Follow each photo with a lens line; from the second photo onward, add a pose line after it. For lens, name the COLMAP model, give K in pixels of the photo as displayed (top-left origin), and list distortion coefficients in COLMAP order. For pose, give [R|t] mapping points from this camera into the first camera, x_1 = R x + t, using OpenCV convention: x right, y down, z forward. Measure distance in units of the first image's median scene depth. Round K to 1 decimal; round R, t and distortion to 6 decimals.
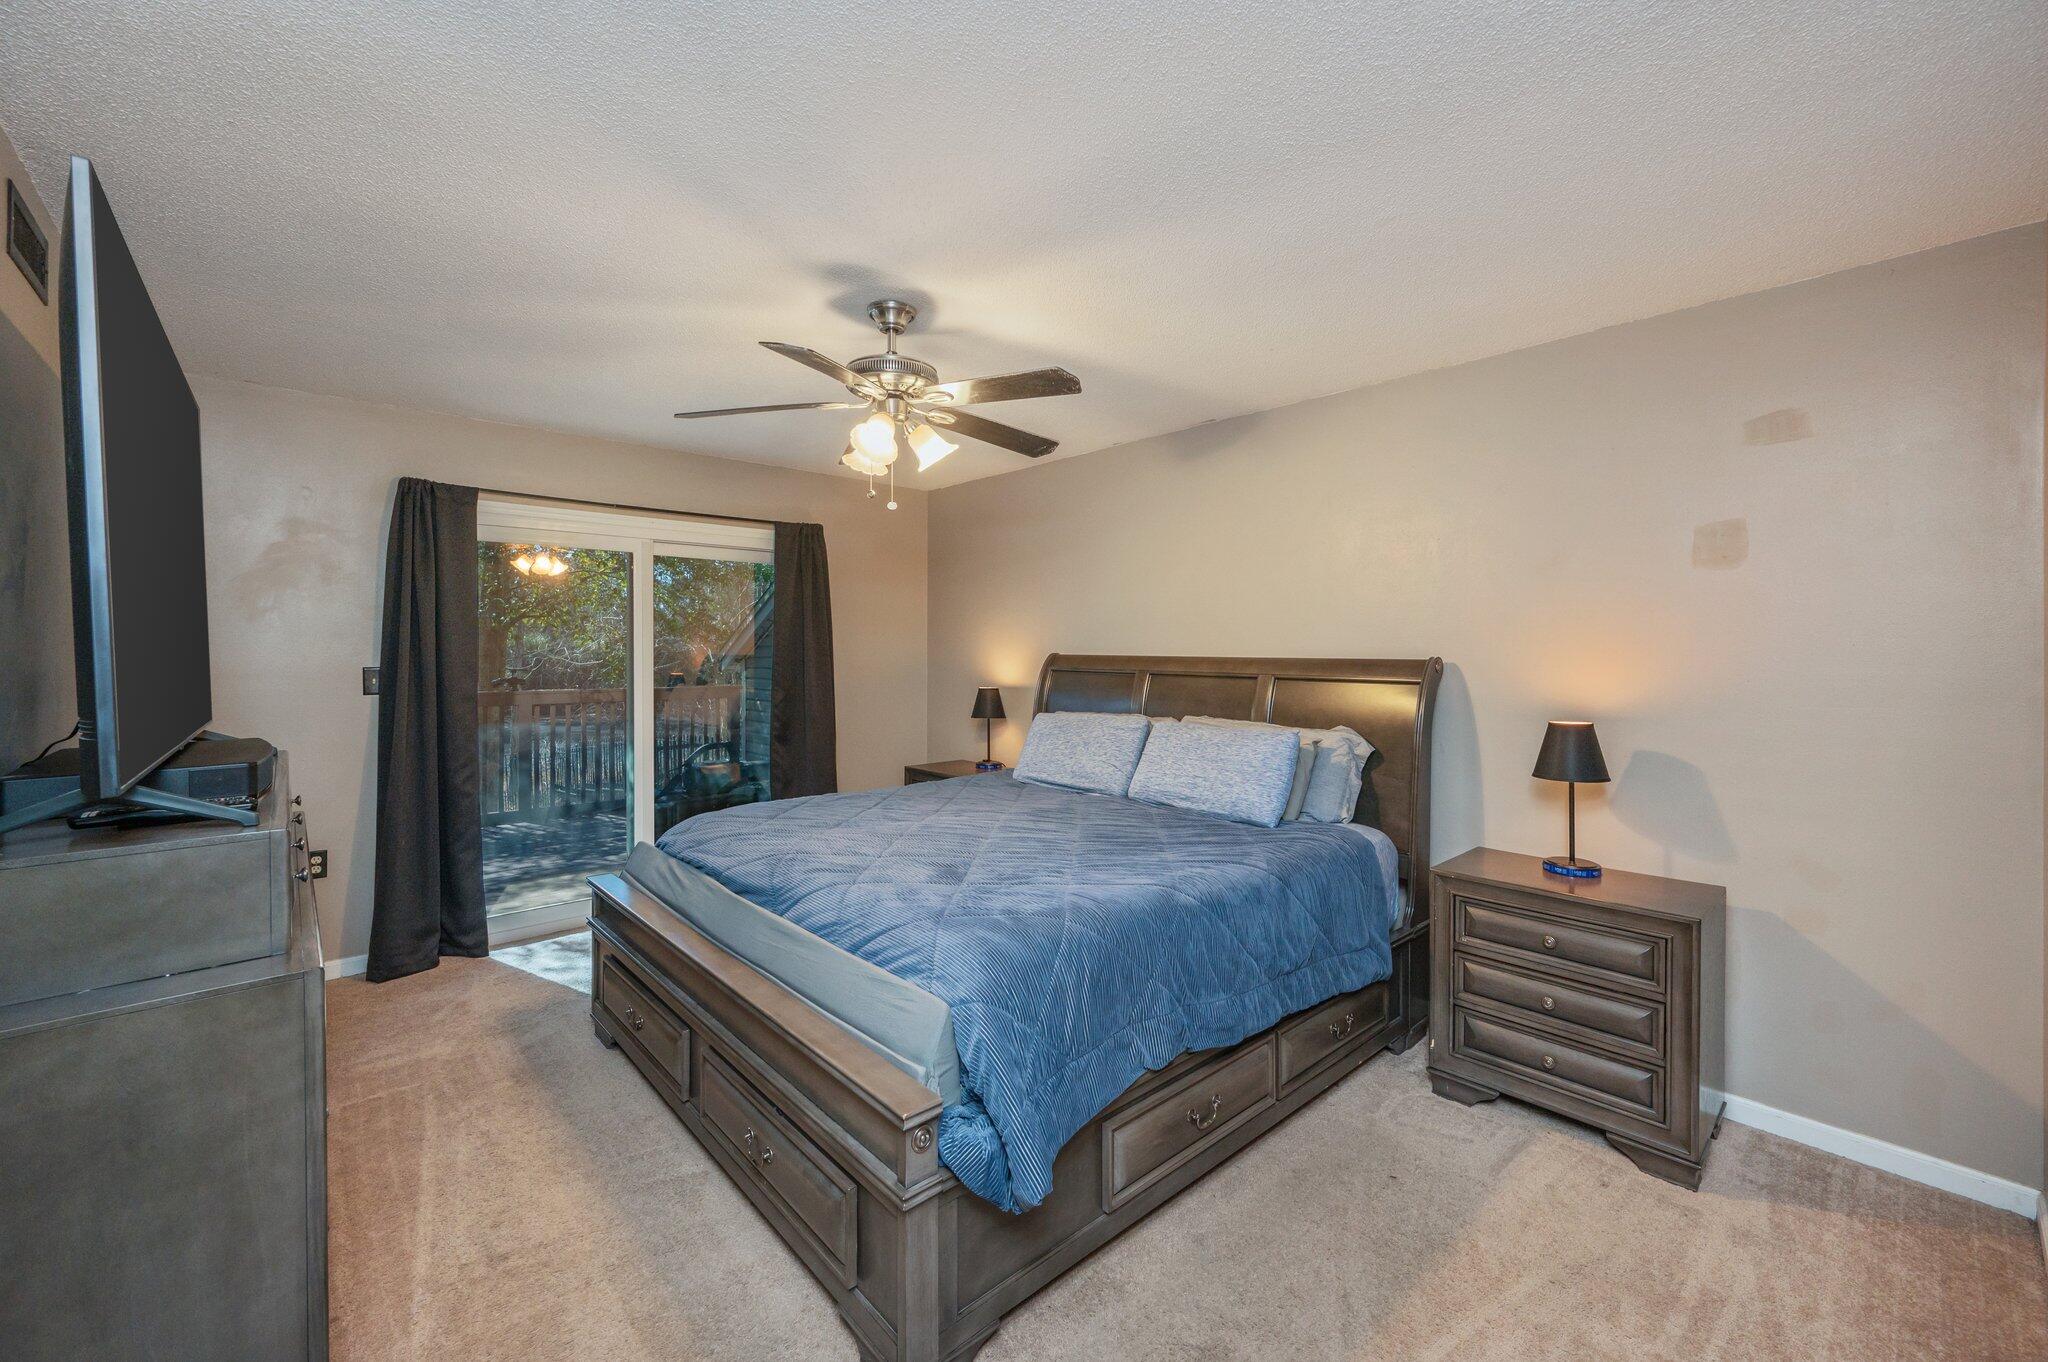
lens RADIAL K [[812.7, 0, 1040.1], [0, 812.7, 662.5], [0, 0, 1]] dist [-0.000207, -0.000095]
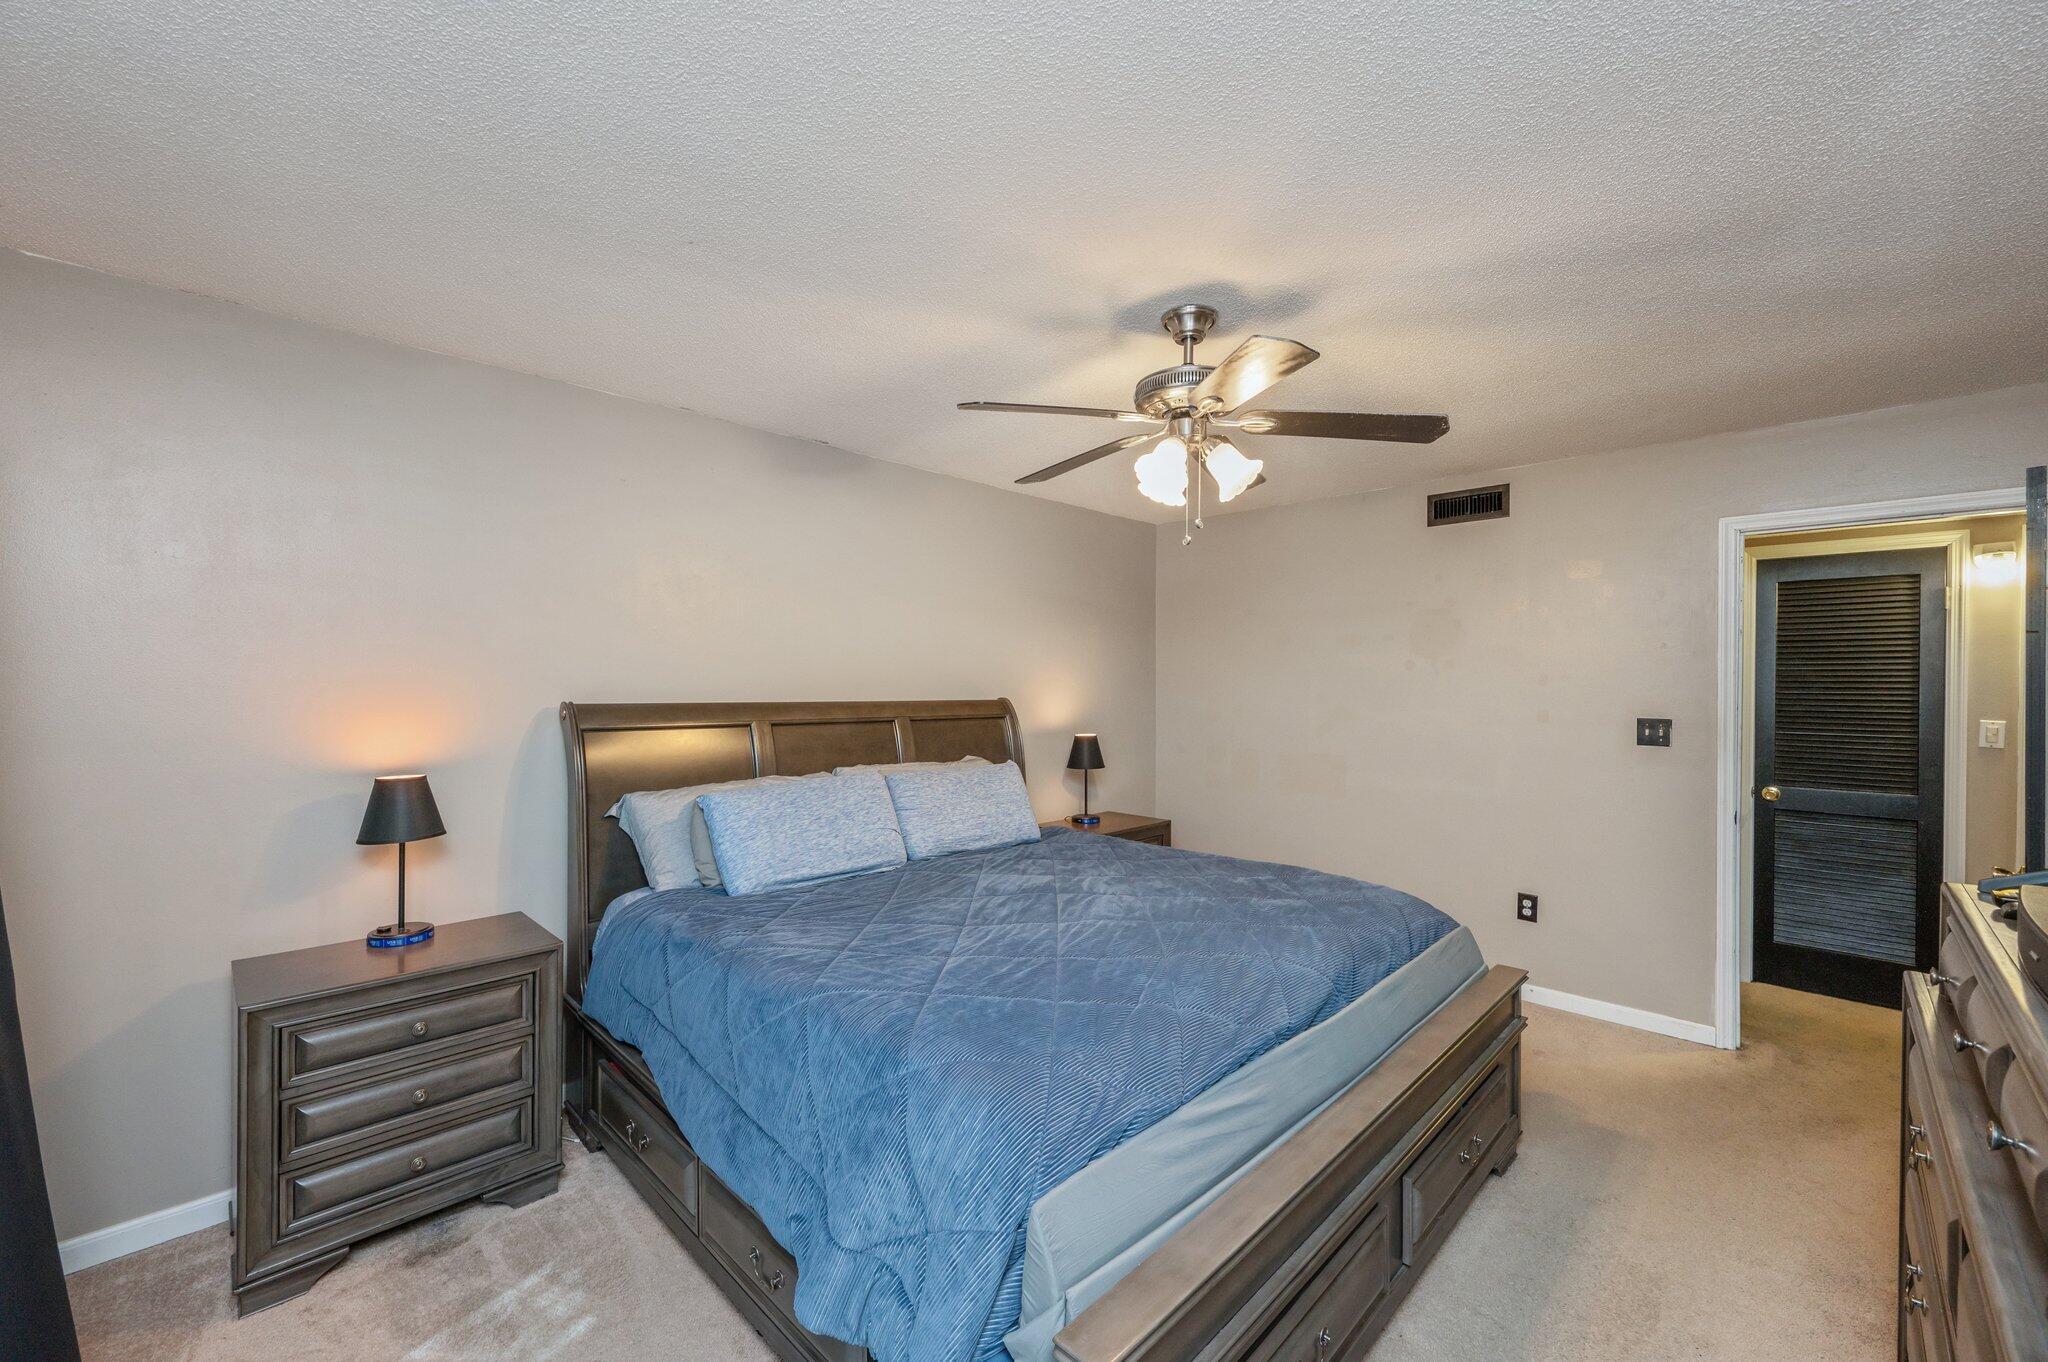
lens RADIAL K [[812.7, 0, 1040.1], [0, 812.7, 662.5], [0, 0, 1]] dist [-0.000207, -0.000095]
pose [[-0.062515, 0.035821, 0.997401, -0.730285], [0.023263, 0.999137, -0.034425, -0.013909], [-0.997773, 0.021051, -0.063294, 0.848581]]
